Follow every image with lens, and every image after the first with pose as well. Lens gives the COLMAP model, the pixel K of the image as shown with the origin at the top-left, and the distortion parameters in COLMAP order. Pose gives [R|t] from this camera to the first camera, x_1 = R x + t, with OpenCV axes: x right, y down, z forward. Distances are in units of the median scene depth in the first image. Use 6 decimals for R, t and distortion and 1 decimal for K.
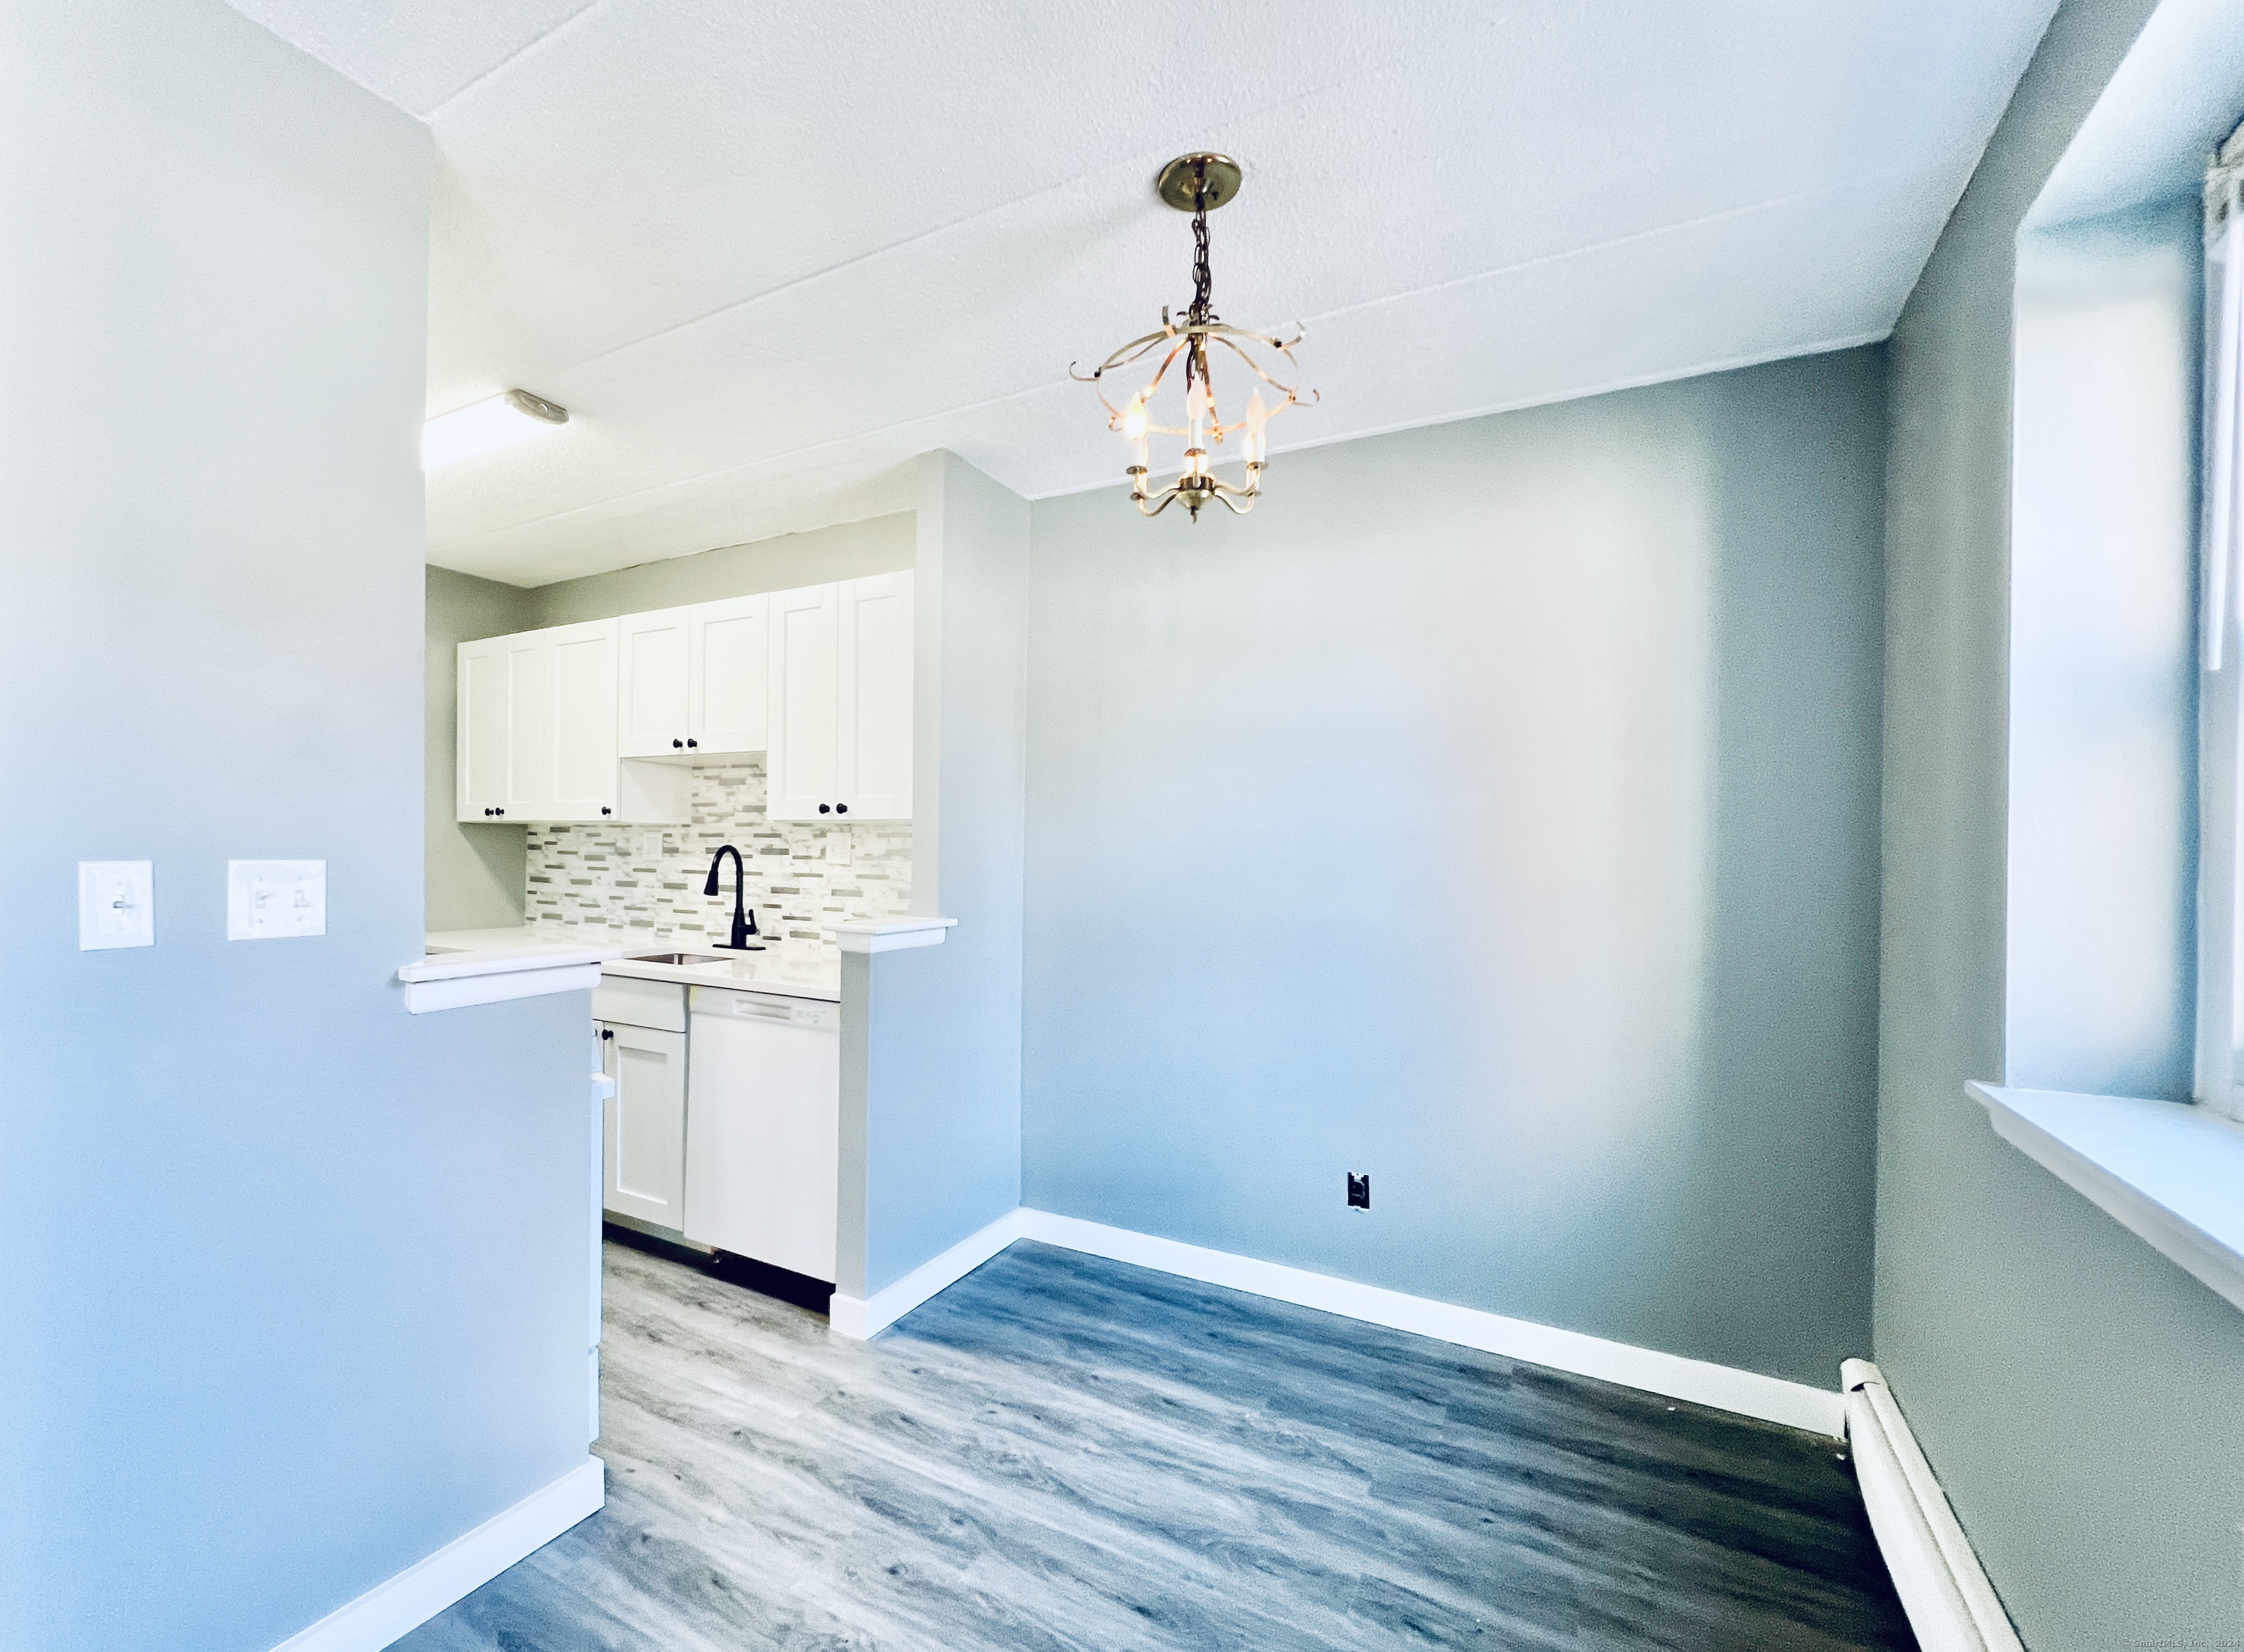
lens RADIAL K [[983.9, 0, 1071.3], [0, 983.9, 857.2], [0, 0, 1]] dist [-0.000259, -0.000155]
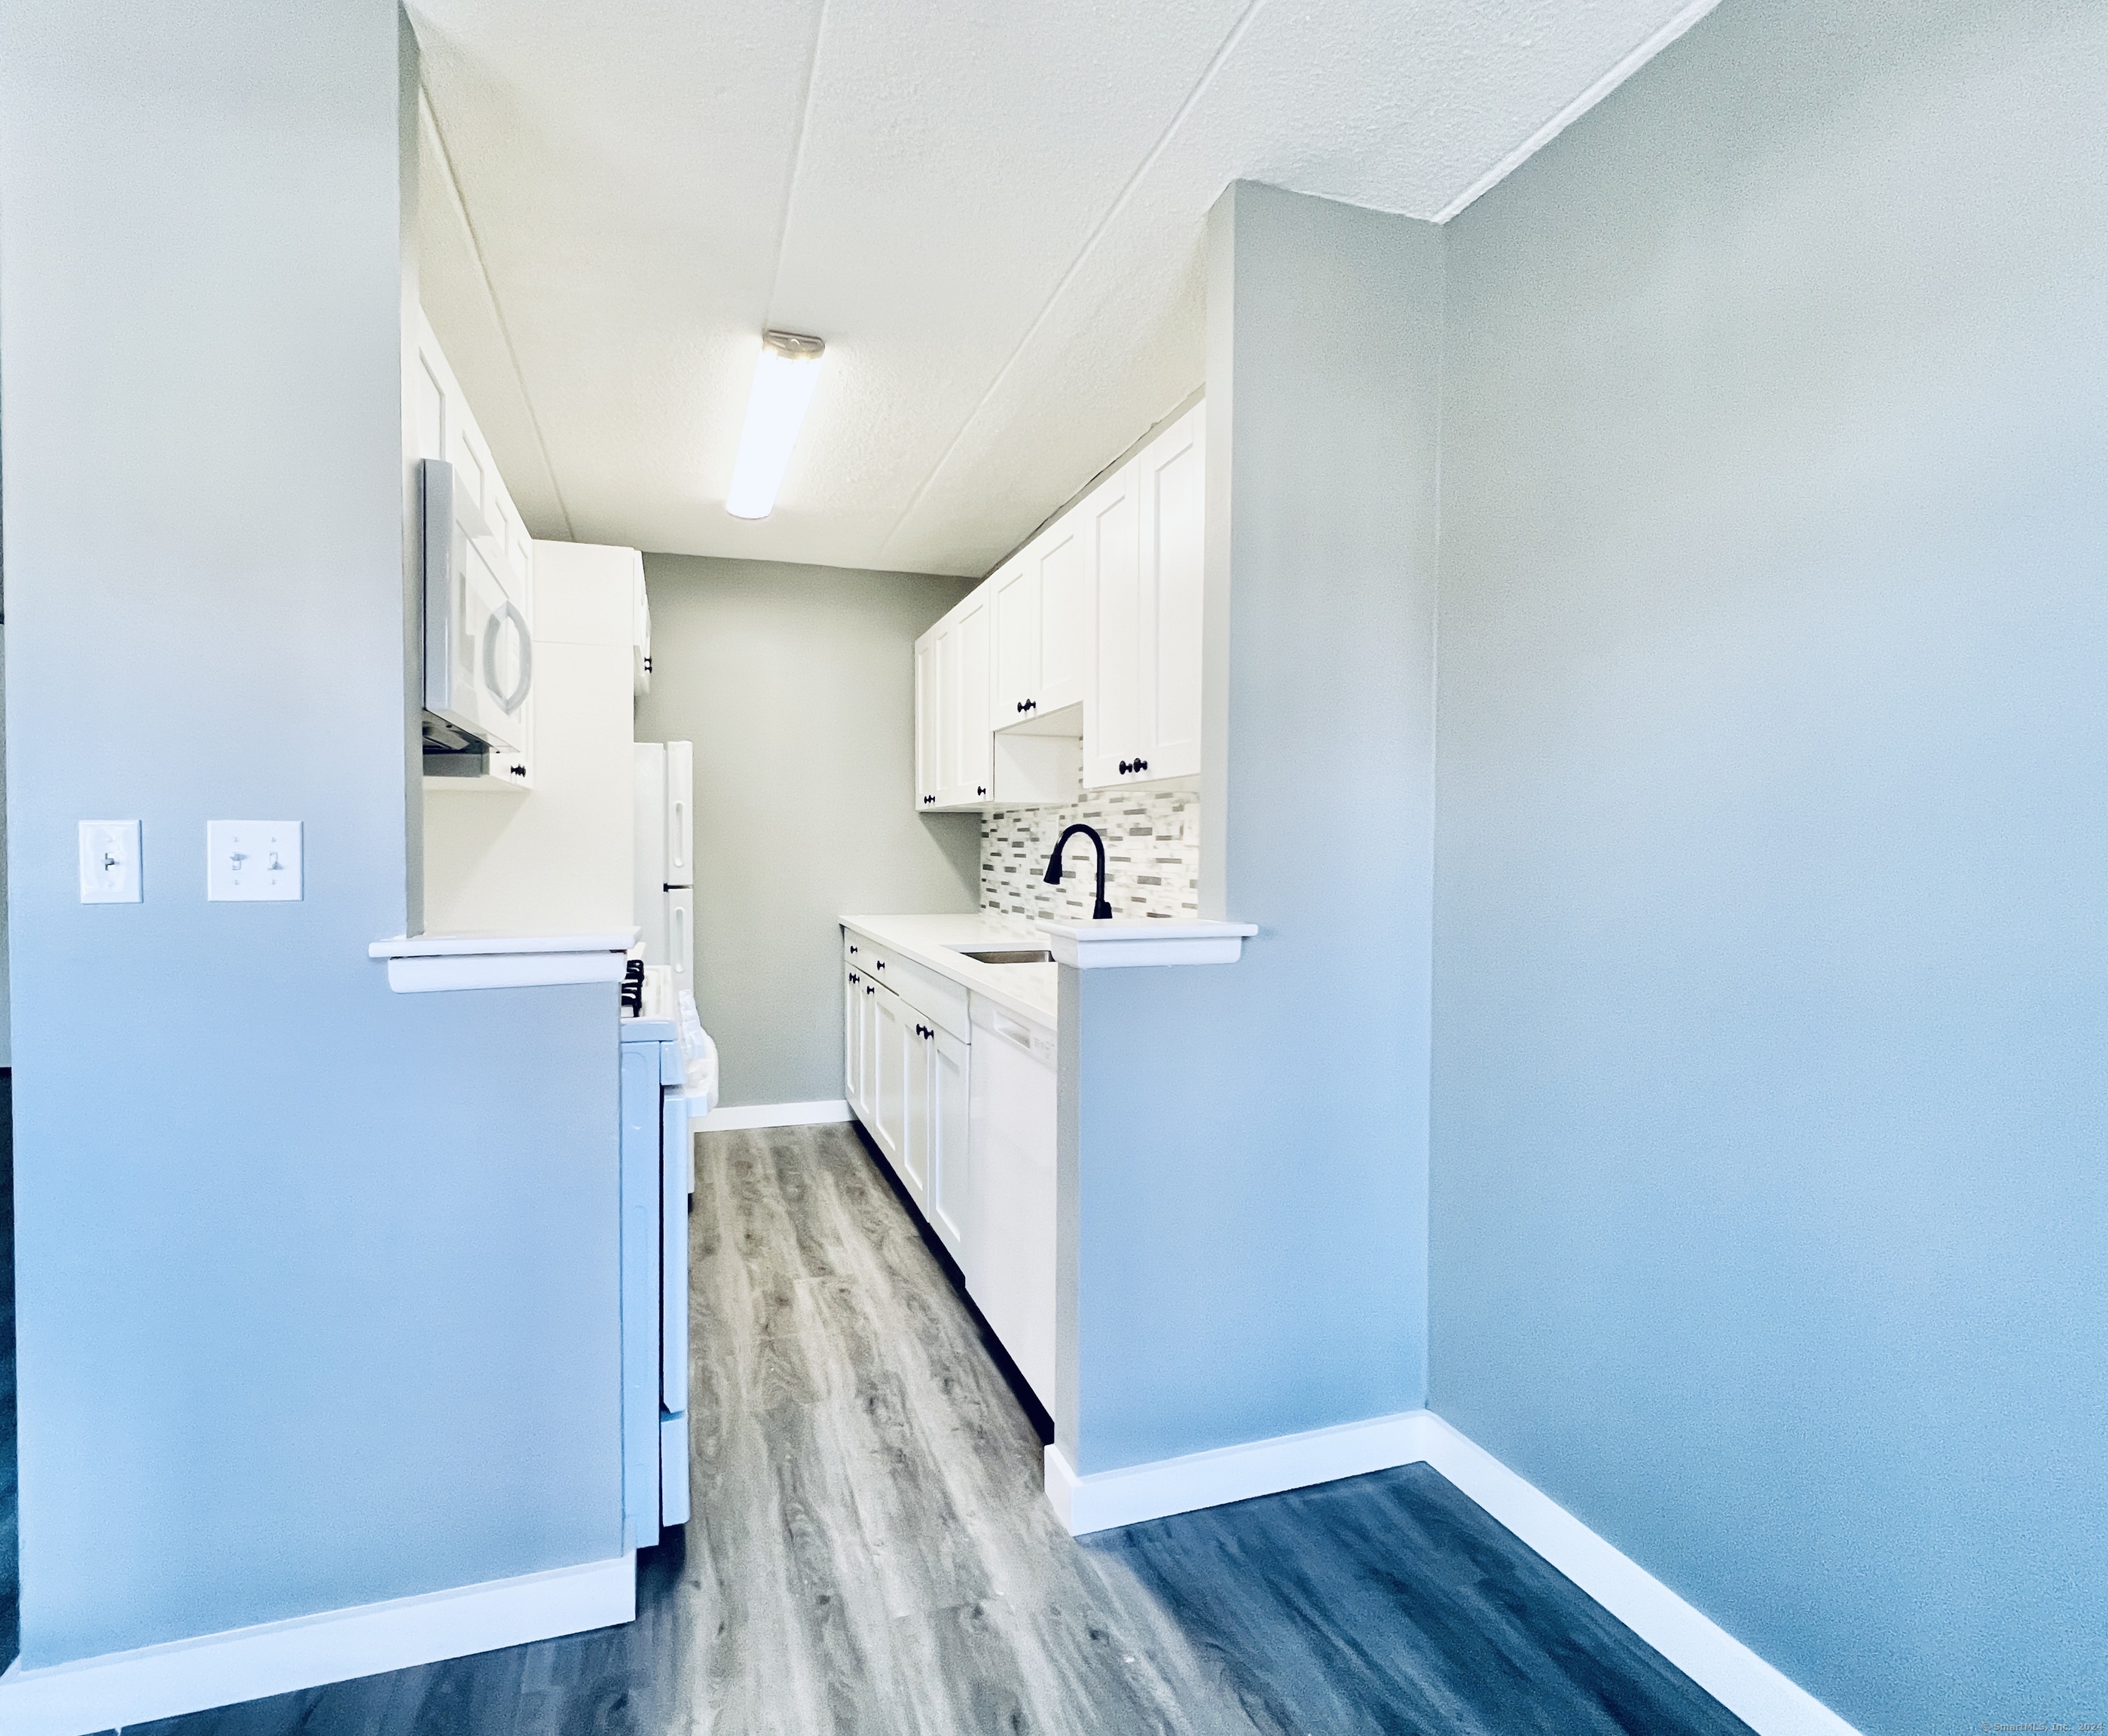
lens RADIAL K [[964.0, 0, 930.0], [0, 964.0, 864.2], [0, 0, 1]] dist [0.000142, -0.000602]
pose [[0.702083, 0.005697, -0.712073, 0.201623], [-0.001293, 0.999977, 0.006725, 0.023200], [0.712094, -0.003801, 0.702073, 0.482547]]
